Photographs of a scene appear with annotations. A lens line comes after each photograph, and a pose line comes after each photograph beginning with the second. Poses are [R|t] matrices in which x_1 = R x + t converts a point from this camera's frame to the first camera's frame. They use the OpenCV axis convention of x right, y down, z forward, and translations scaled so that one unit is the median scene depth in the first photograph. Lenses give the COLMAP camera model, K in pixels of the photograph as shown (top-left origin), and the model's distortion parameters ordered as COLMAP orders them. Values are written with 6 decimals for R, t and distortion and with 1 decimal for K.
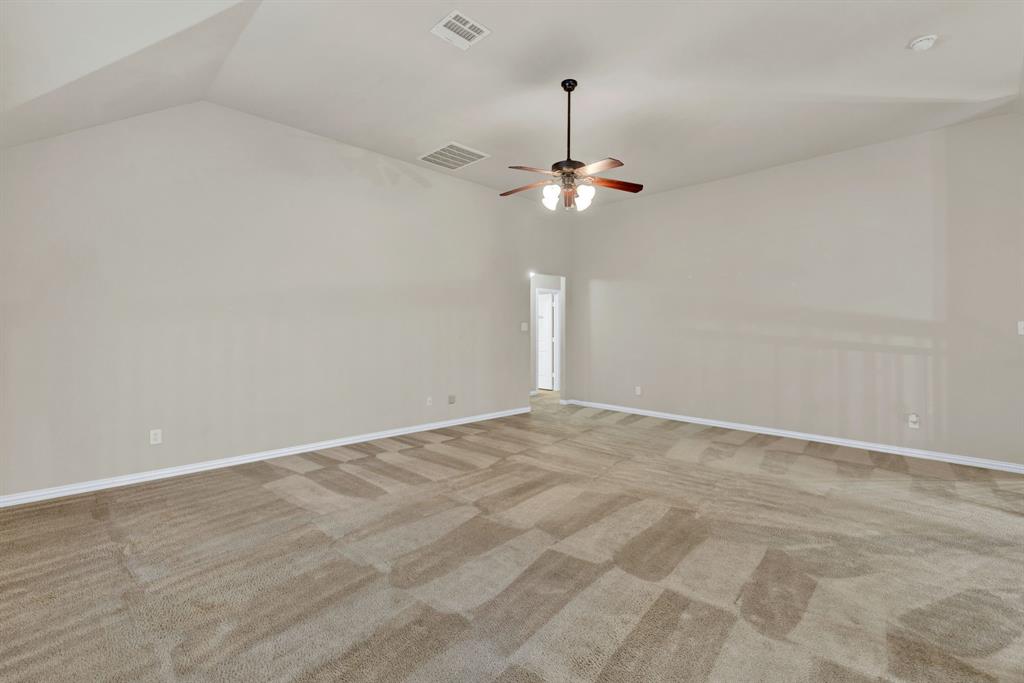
lens RADIAL K [[443.2, 0, 512.8], [0, 443.2, 330.3], [0, 0, 1]] dist [0.000257, 0.000046]
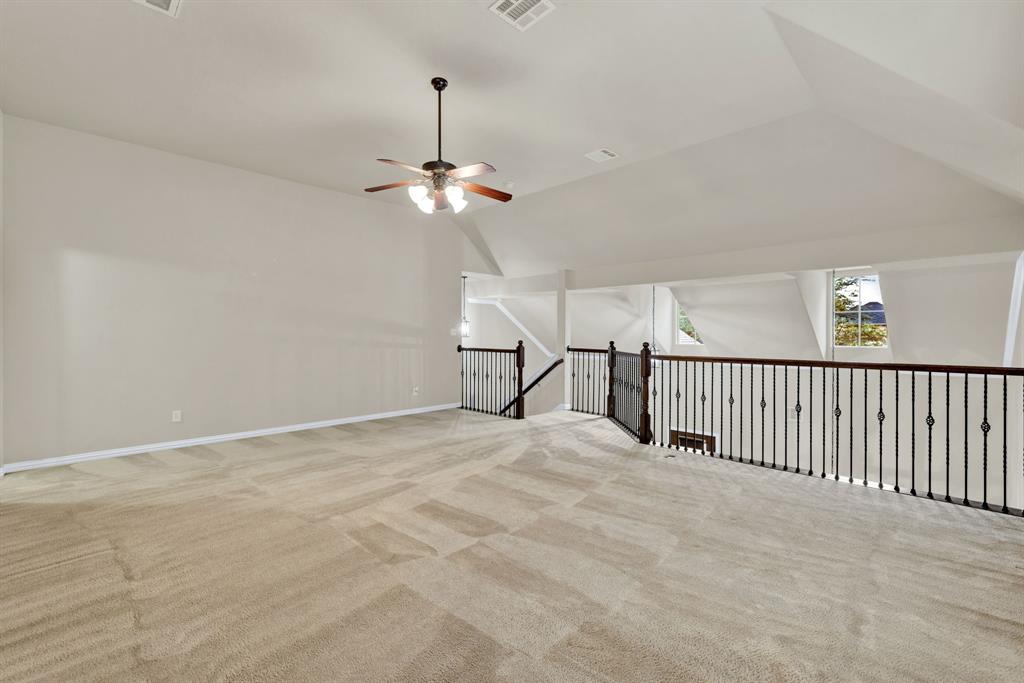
lens RADIAL K [[443.2, 0, 512.8], [0, 443.2, 330.3], [0, 0, 1]] dist [0.000257, 0.000046]
pose [[-0.005893, 0.005682, 0.999966, -0.853217], [-0.000967, 0.999983, -0.005688, -0.003067], [-0.999982, -0.001000, -0.005888, 0.842960]]
